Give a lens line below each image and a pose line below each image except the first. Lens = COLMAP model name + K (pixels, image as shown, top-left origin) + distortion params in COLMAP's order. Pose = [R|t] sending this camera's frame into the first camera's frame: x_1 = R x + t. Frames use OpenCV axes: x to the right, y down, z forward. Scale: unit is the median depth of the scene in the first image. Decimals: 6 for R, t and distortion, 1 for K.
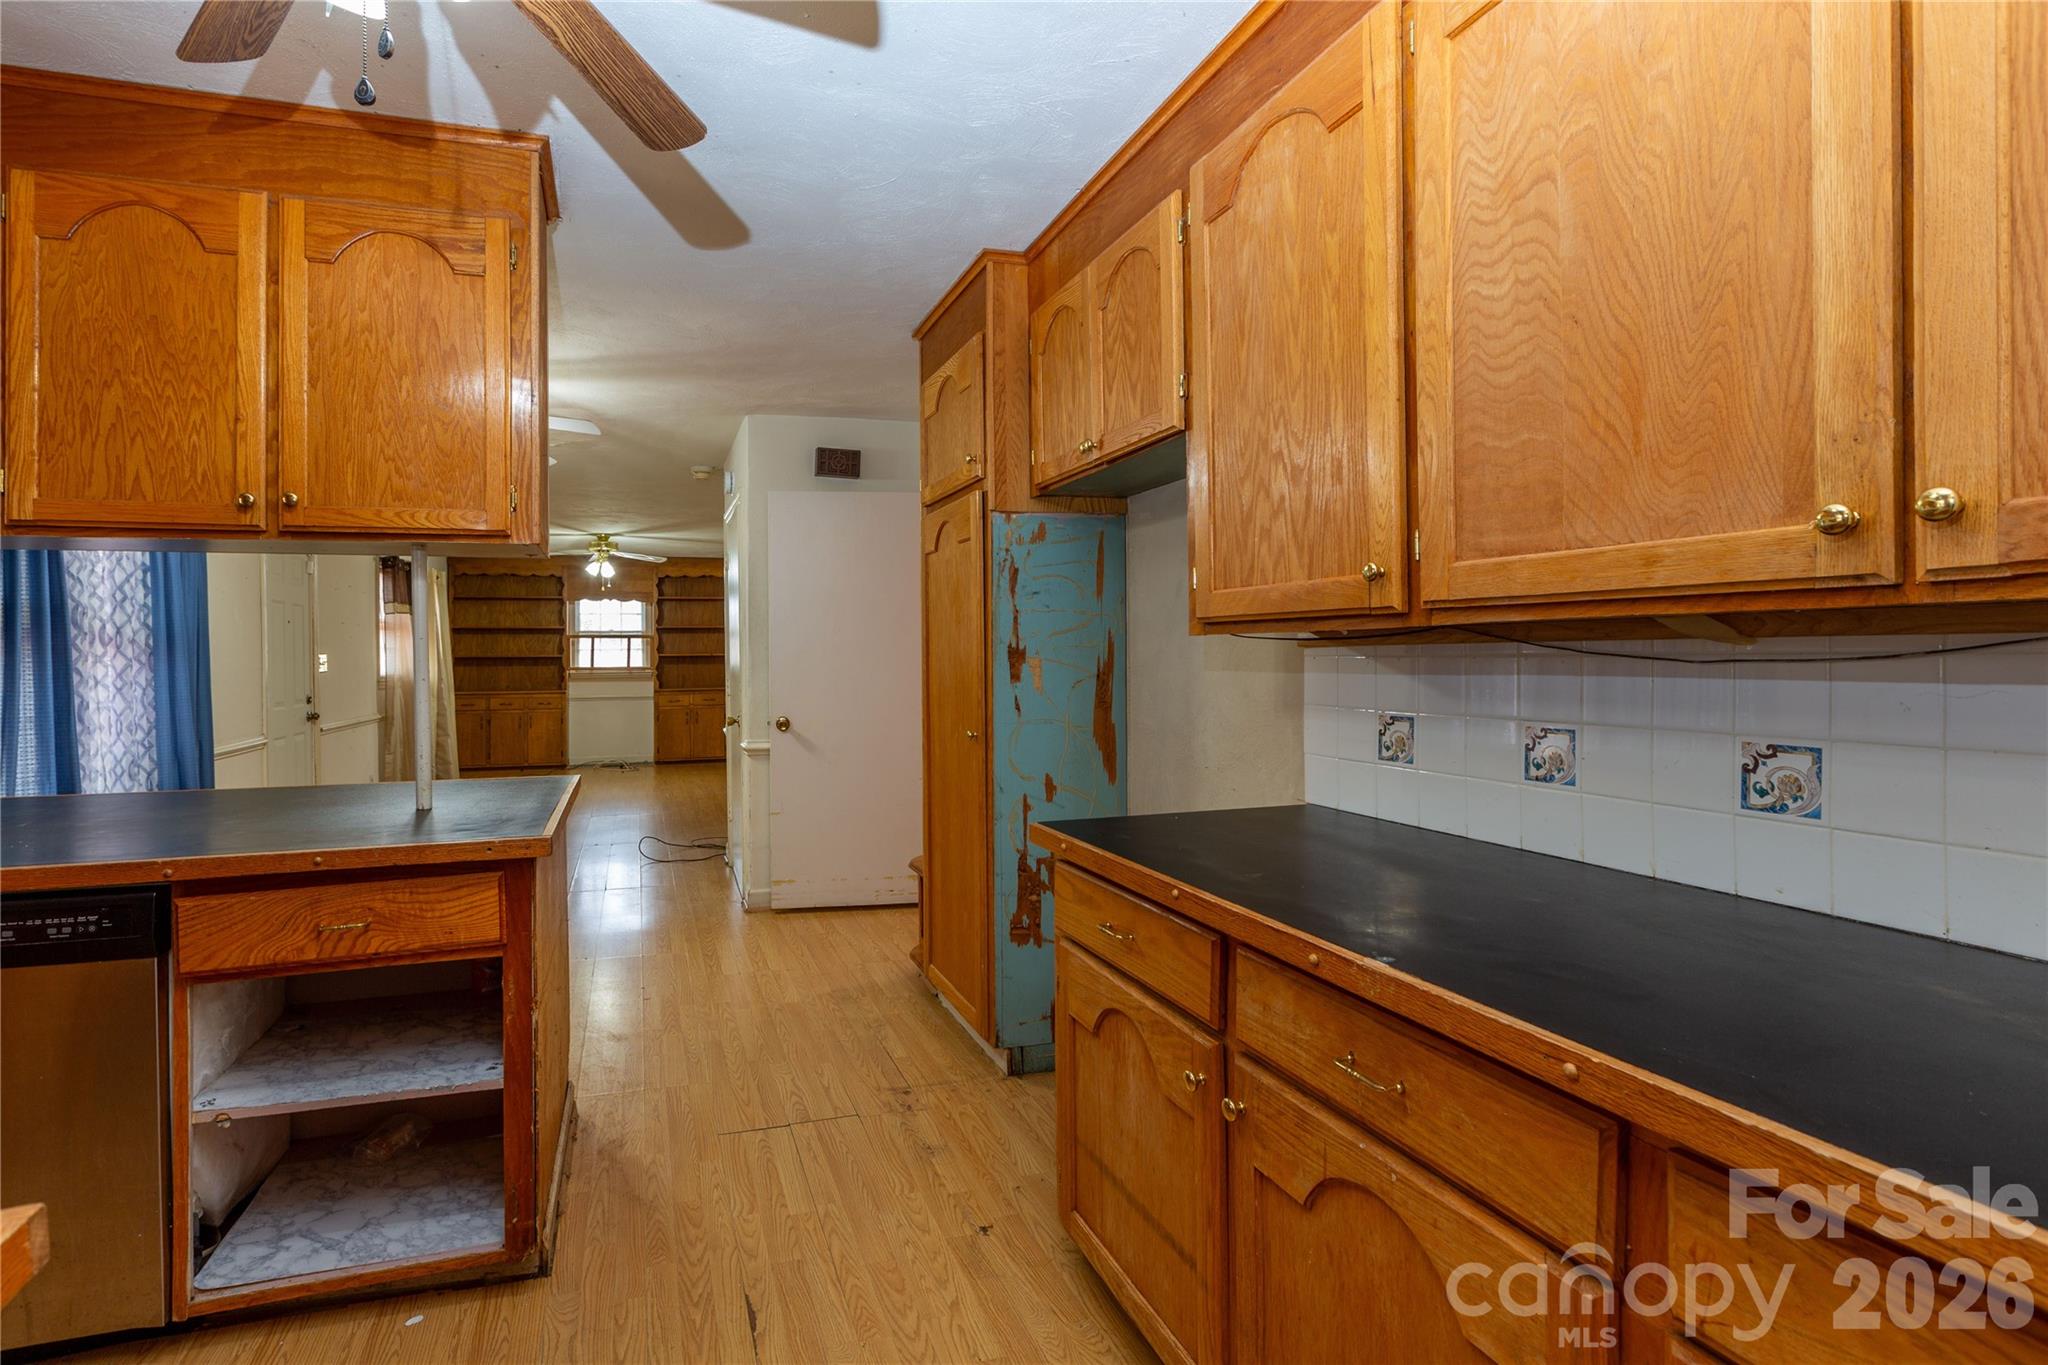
lens RADIAL K [[939.3, 0, 909.8], [0, 939.3, 659.4], [0, 0, 1]] dist [-0.002015, 0.000002]
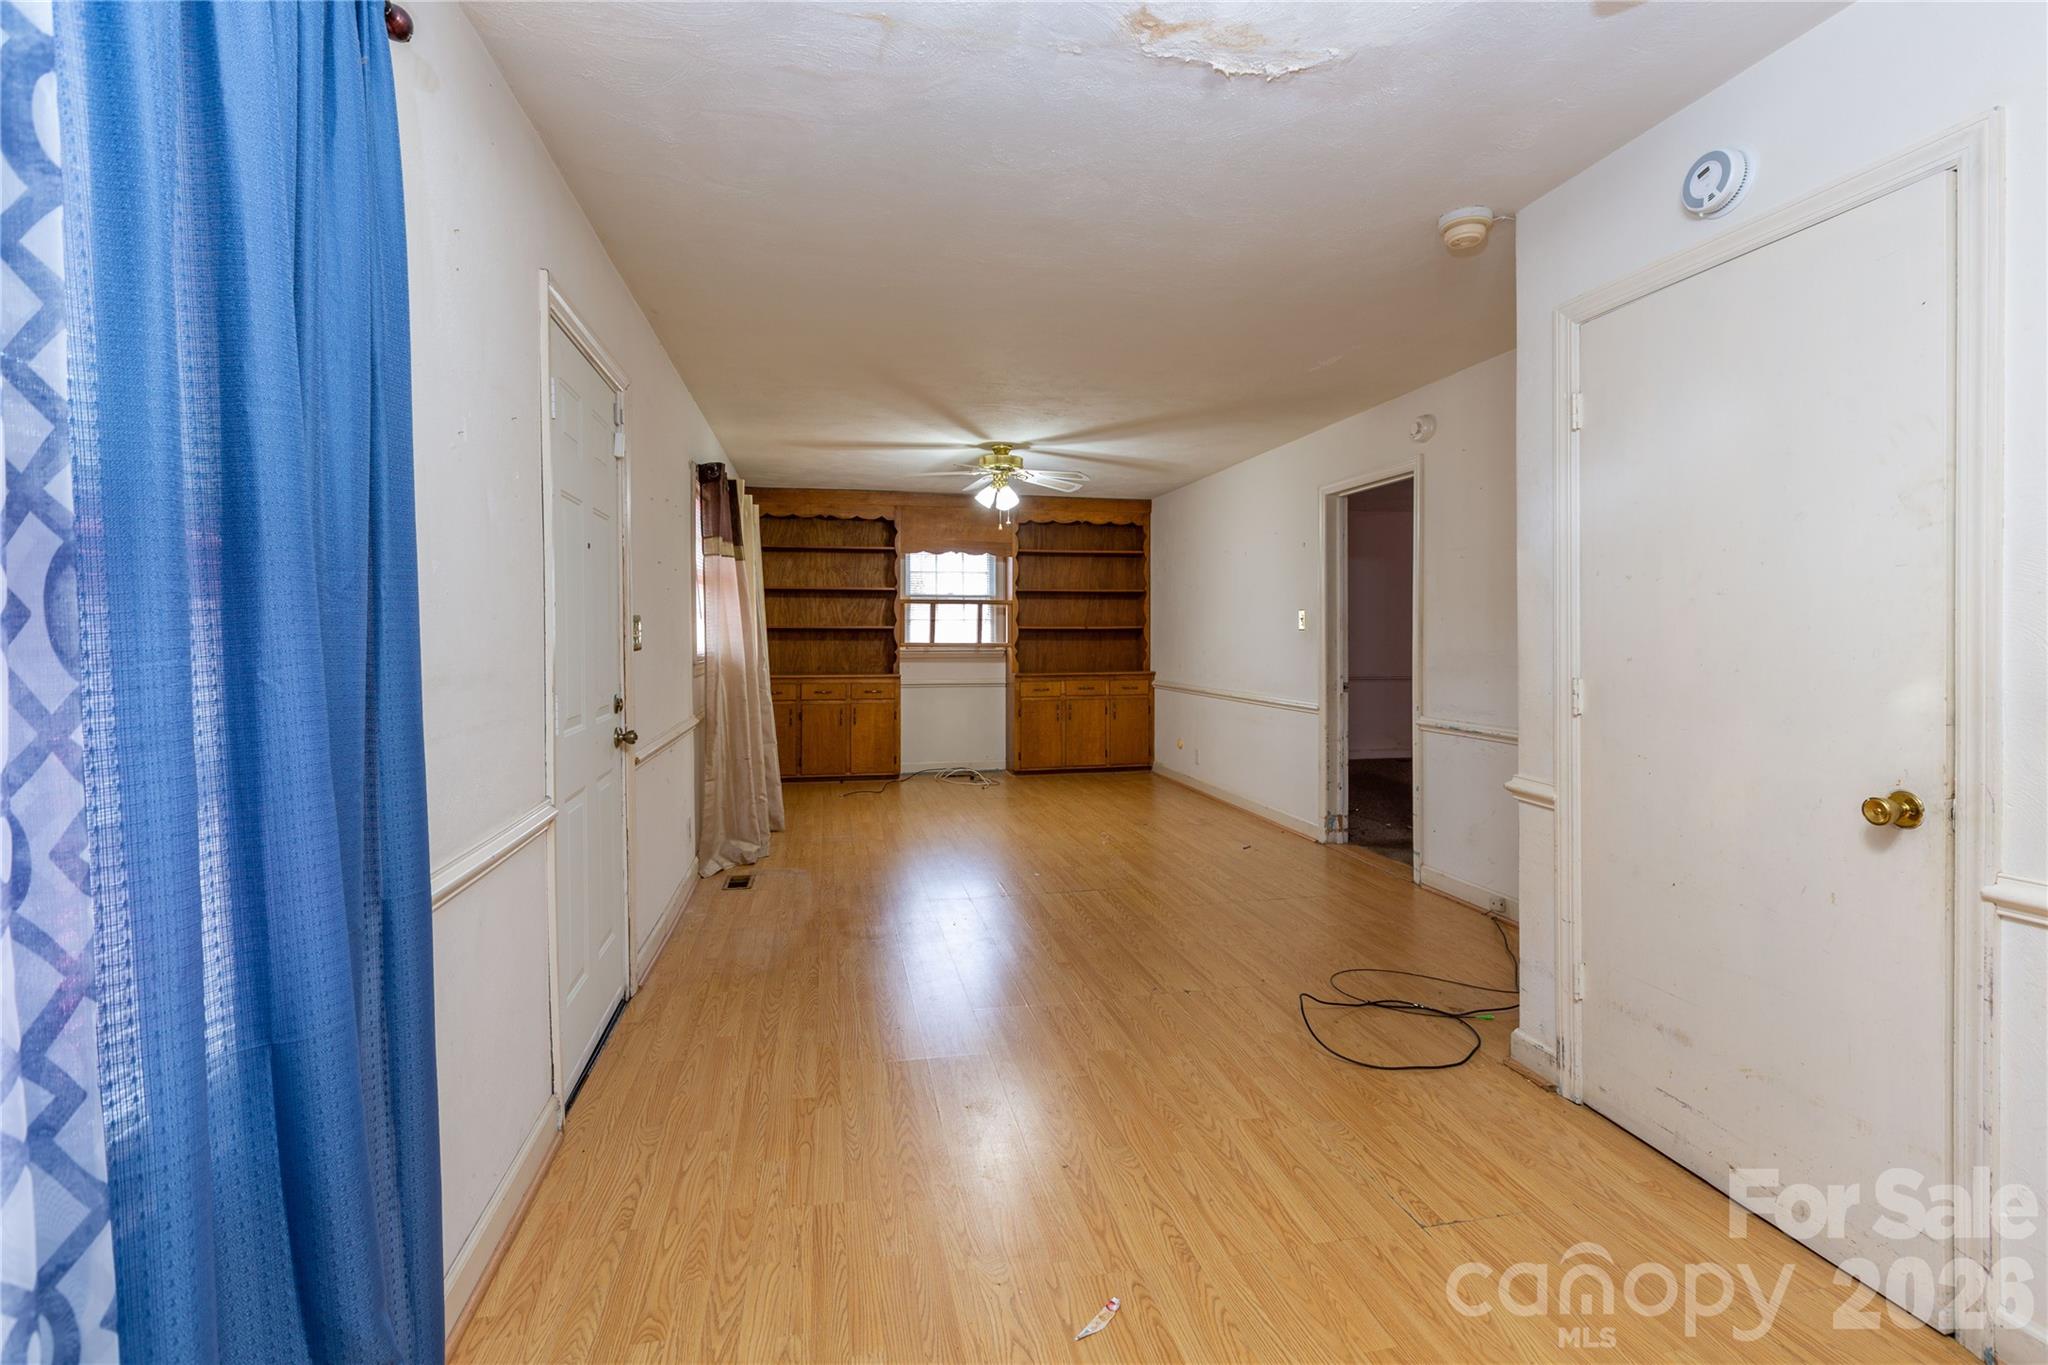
lens RADIAL K [[939.3, 0, 1016.2], [0, 939.3, 640.7], [0, 0, 1]] dist [-0.002015, 0.000002]
pose [[0.996265, 0.007544, -0.086016, -0.875138], [-0.007121, 0.999961, 0.005221, 0.009708], [0.086052, -0.004589, 0.996280, 1.148949]]
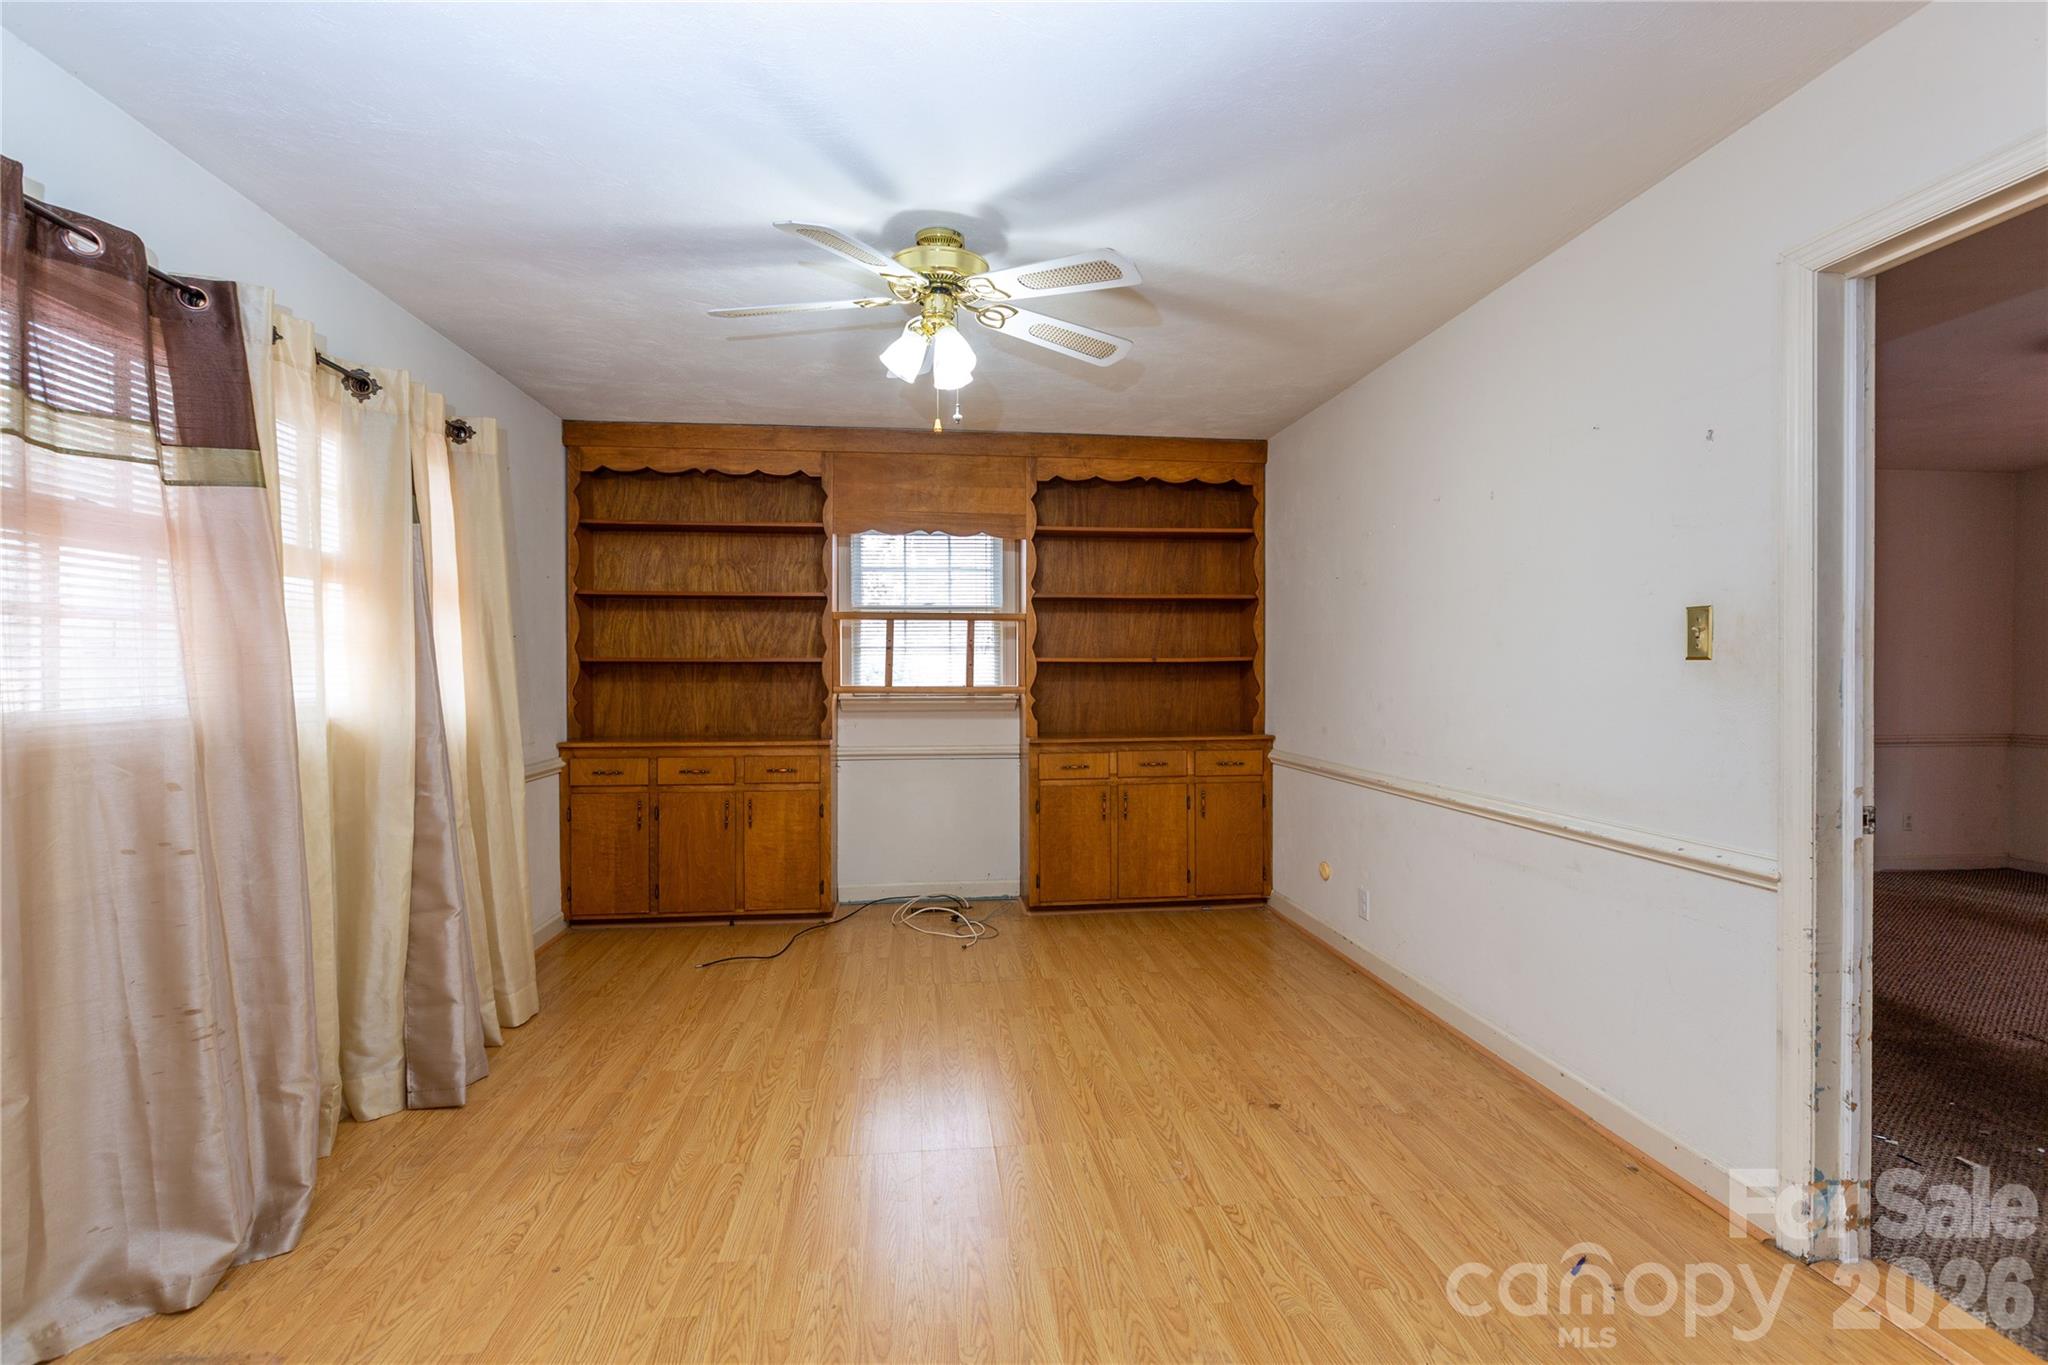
lens RADIAL K [[939.3, 0, 1026.4], [0, 939.3, 686.5], [0, 0, 1]] dist [-0.002015, 0.000002]
pose [[0.986026, 0.007497, -0.166423, -0.852185], [-0.004975, 0.999867, 0.015560, 0.006313], [0.166517, -0.014515, 0.985932, 2.444991]]
